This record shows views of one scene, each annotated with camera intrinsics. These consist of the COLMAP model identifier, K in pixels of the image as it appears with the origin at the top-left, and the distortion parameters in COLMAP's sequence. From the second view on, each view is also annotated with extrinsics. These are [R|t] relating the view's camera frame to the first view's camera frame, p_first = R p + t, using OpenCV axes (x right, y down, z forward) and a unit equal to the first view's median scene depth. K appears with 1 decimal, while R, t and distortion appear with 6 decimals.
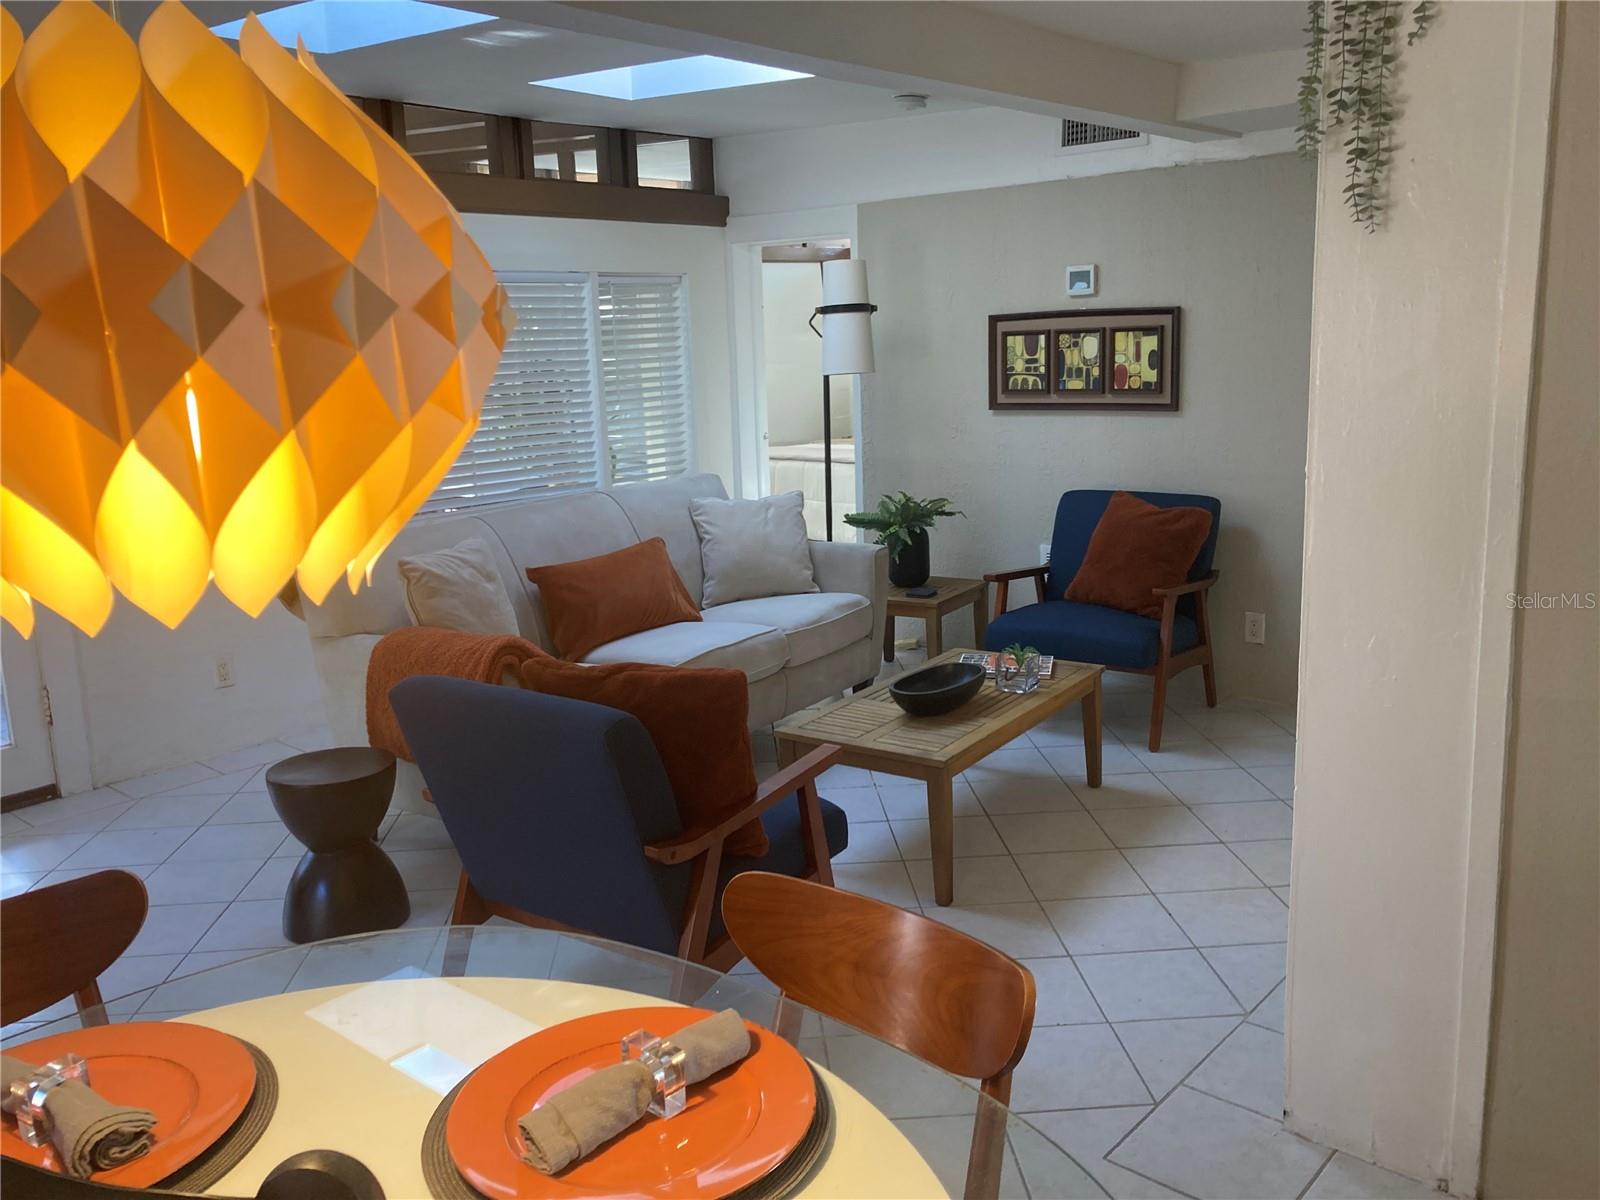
lens RADIAL K [[1392.6, 0, 800.0], [0, 1392.6, 600.0], [0, 0, 1]] dist [0.294046, -1.064211]
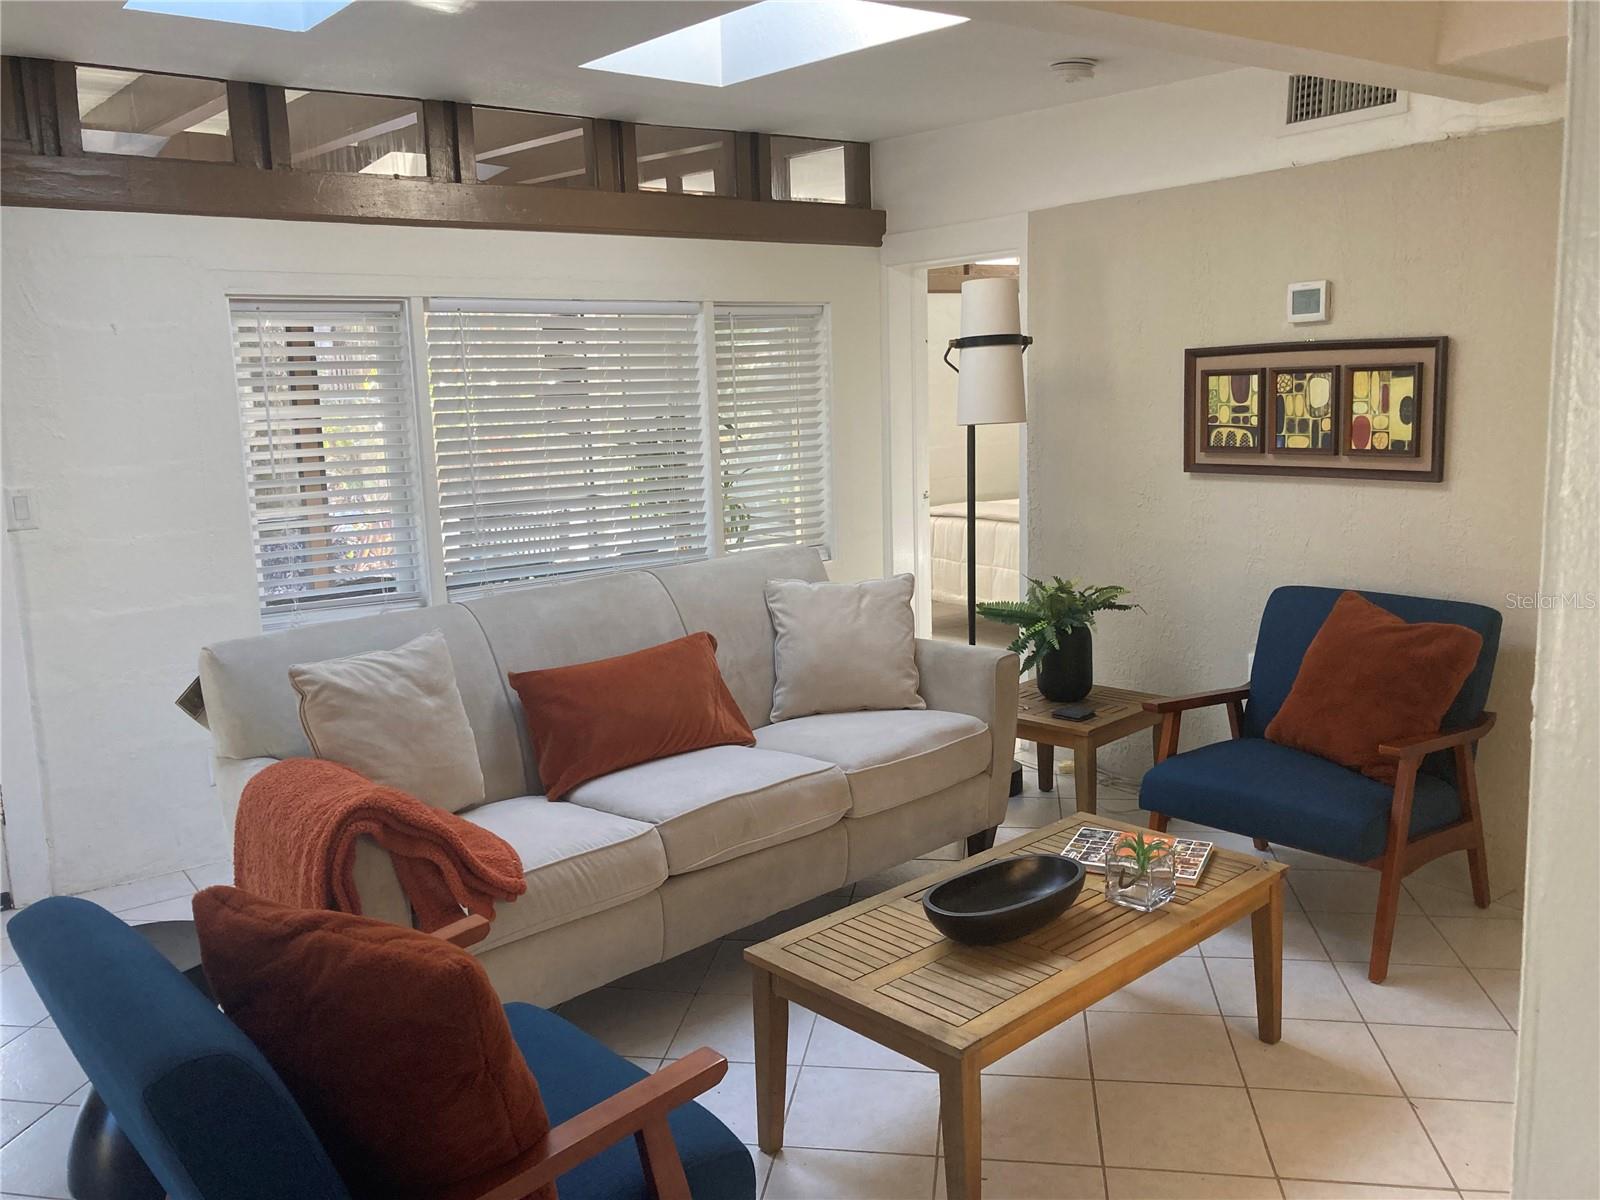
lens RADIAL K [[1335.4, 0, 802.7], [0, 1335.4, 592.5], [0, 0, 1]] dist [0.063899, -0.099813]
pose [[0.972330, 0.037795, -0.230534, 0.111082], [-0.043768, 0.998824, -0.020852, -0.049248], [0.229474, 0.030366, 0.972841, 0.266608]]
